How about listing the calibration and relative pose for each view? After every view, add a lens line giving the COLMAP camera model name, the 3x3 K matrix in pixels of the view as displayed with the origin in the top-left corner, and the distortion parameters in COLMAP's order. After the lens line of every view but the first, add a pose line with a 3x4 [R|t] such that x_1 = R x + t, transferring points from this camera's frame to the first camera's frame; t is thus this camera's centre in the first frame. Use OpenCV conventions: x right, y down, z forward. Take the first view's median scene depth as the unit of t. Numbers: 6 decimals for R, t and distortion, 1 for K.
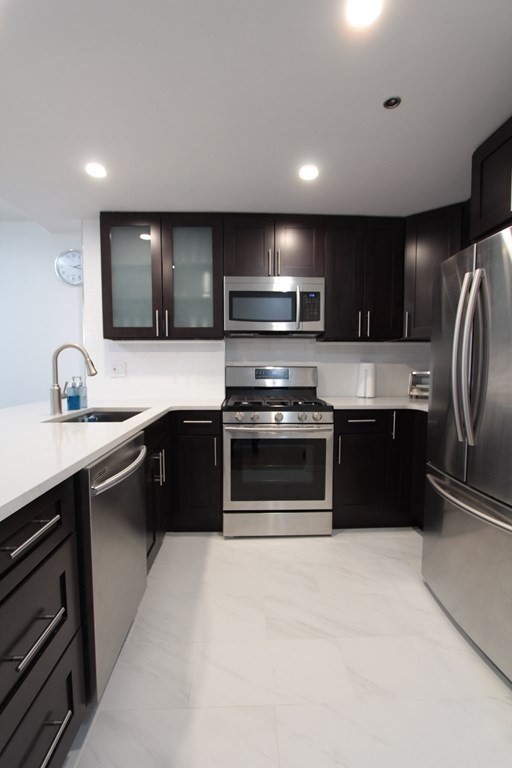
lens RADIAL K [[362.6, 0, 253.2], [0, 362.6, 389.9], [0, 0, 1]] dist [-0.011101, 0.001570]
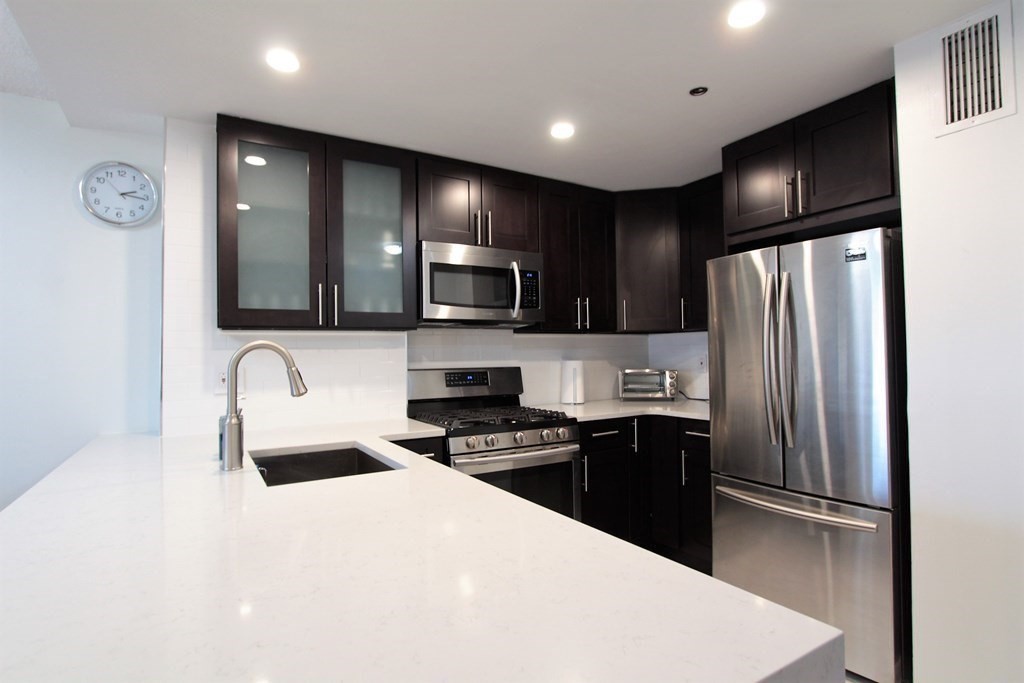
lens RADIAL K [[522.2, 0, 507.4], [0, 522.2, 338.7], [0, 0, 1]] dist [-0.006493, -0.000515]
pose [[0.871246, 0.000519, 0.490846, -0.413912], [0.049019, 0.994908, -0.088060, -0.029672], [-0.488393, 0.100782, 0.866784, 0.068369]]
